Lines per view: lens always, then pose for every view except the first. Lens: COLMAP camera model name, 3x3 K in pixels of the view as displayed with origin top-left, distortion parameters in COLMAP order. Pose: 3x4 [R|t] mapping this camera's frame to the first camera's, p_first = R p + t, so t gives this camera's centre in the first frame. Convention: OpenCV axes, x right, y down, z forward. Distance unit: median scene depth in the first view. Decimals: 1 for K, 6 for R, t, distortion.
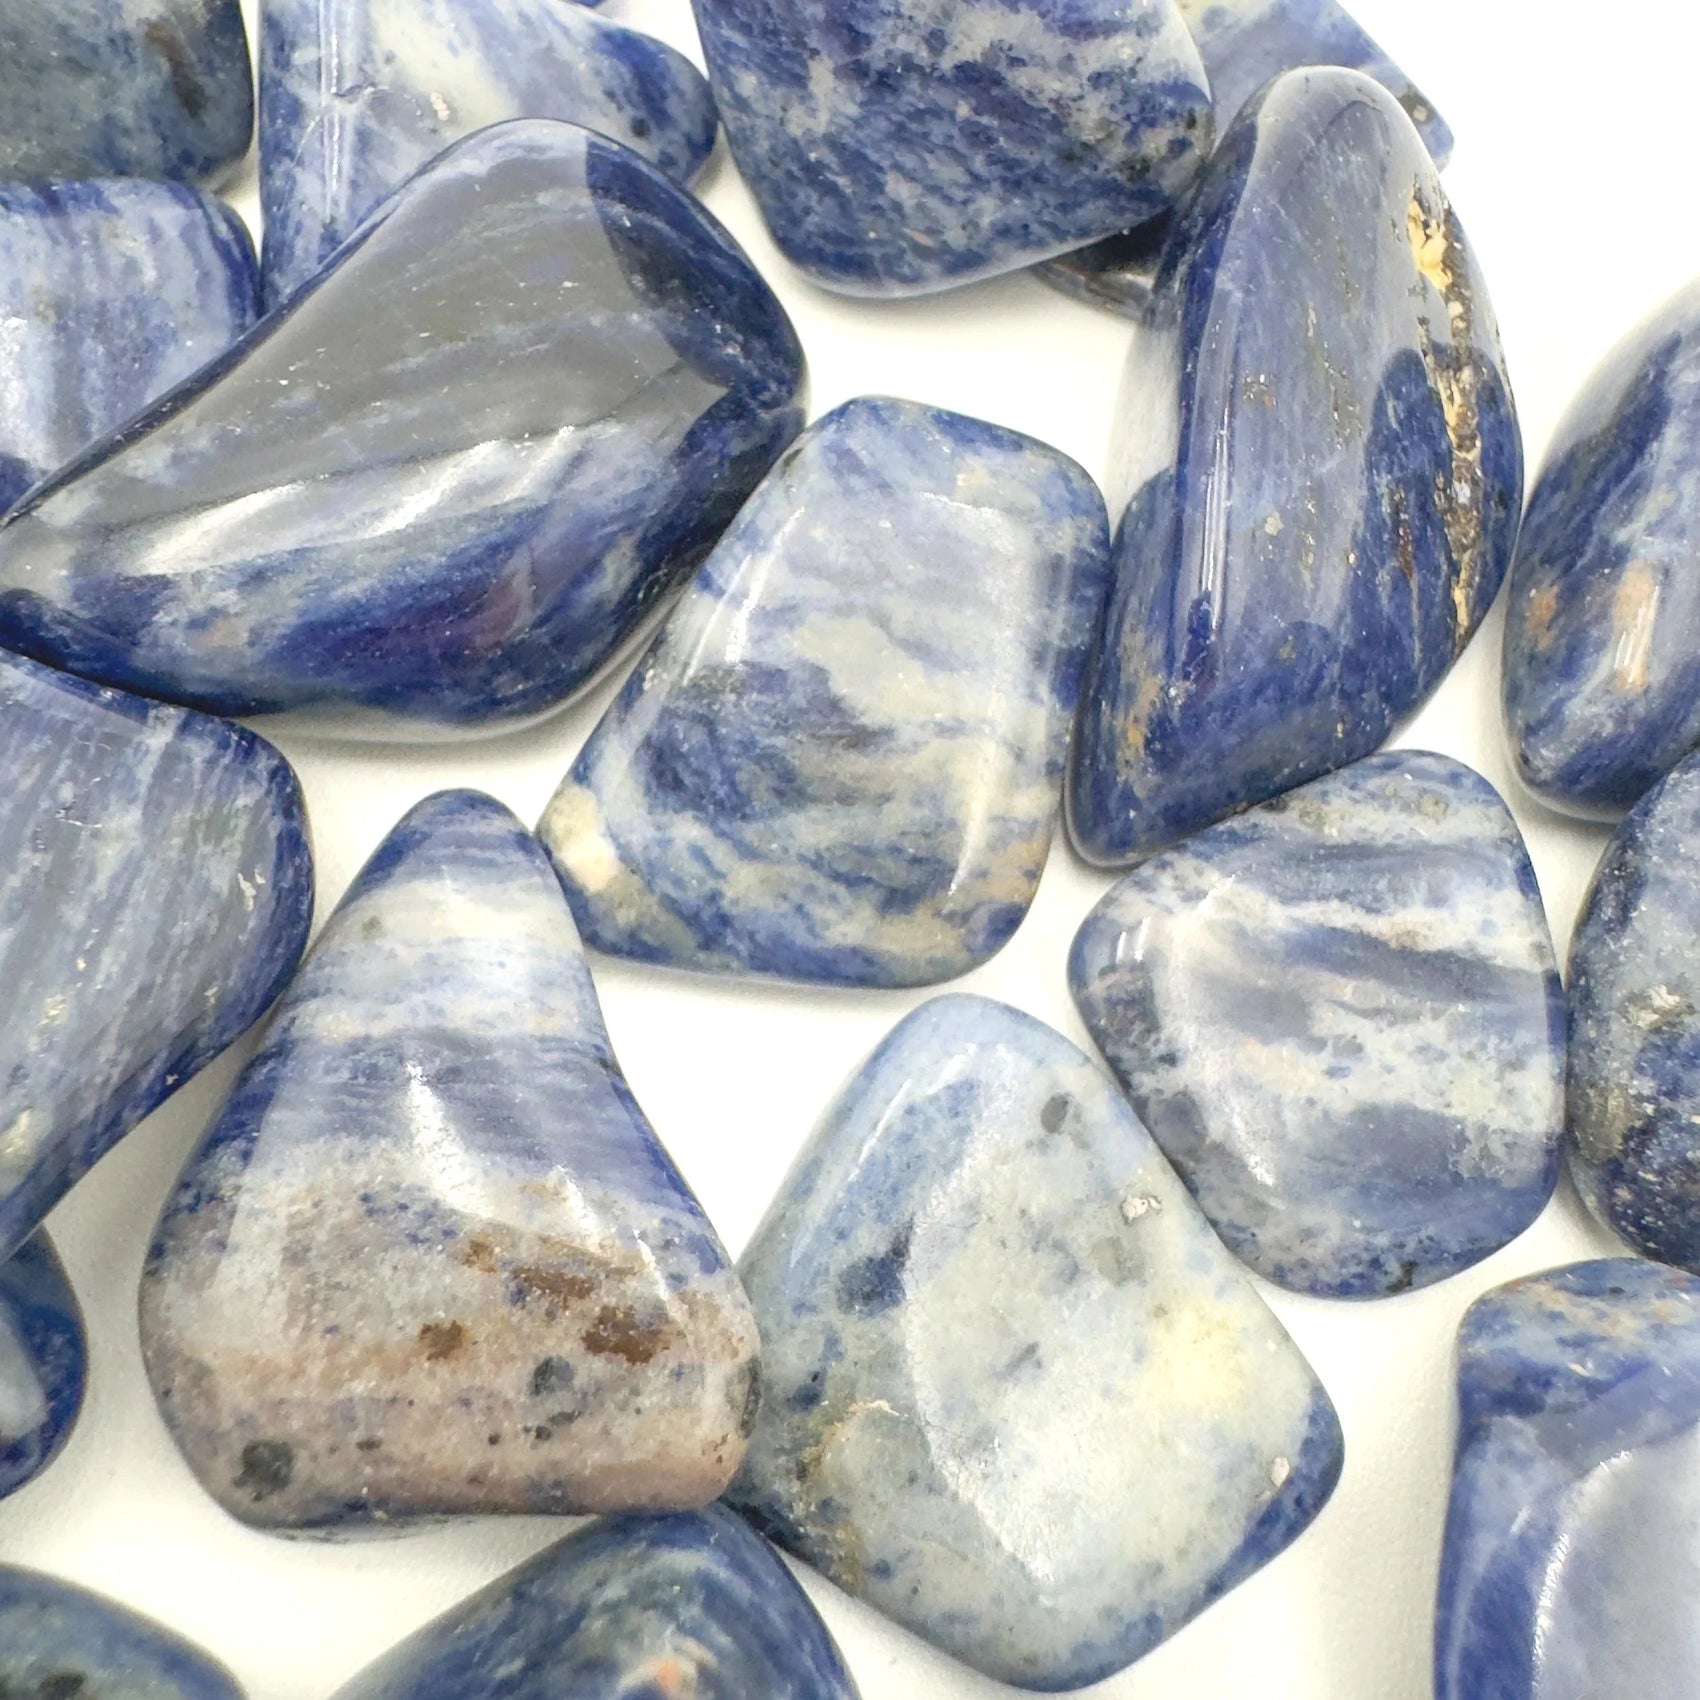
lens RADIAL K [[1592.0, 0, 850.3], [0, 1592.0, 850.3], [0, 0, 1]] dist [-0.019115, 0.000000]
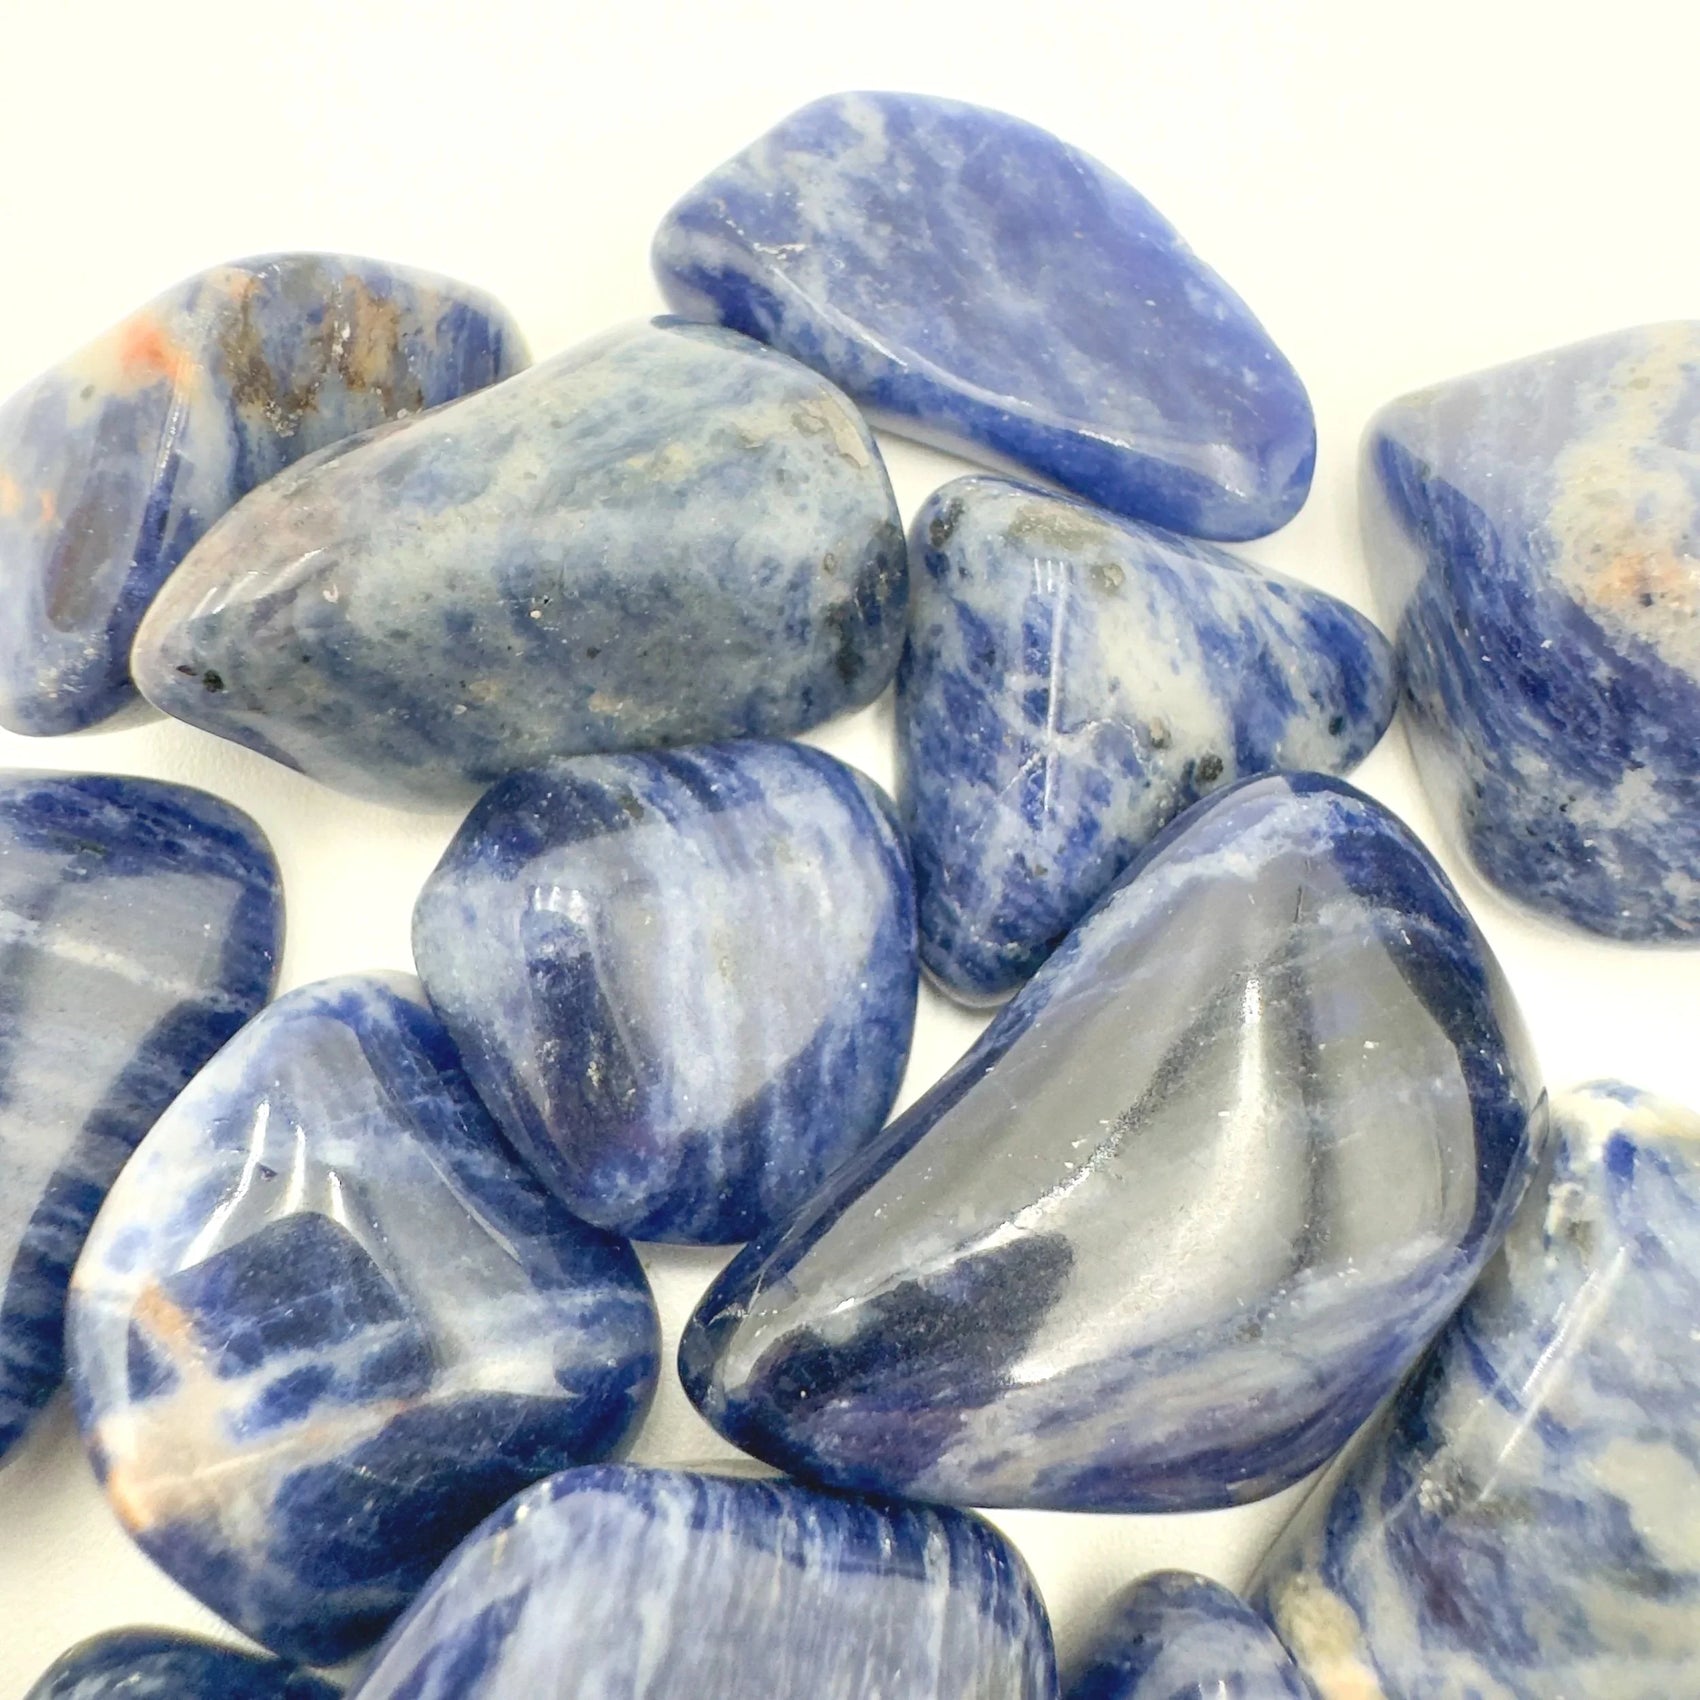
lens RADIAL K [[1592.0, 0, 849.6], [0, 1592.0, 849.8], [0, 0, 1]] dist [-0.019115, 0.000000]
pose [[0.997273, 0.072975, -0.011016, -0.448269], [-0.072309, 0.996024, 0.052025, -0.471743], [0.014769, -0.051087, 0.998585, 0.109616]]
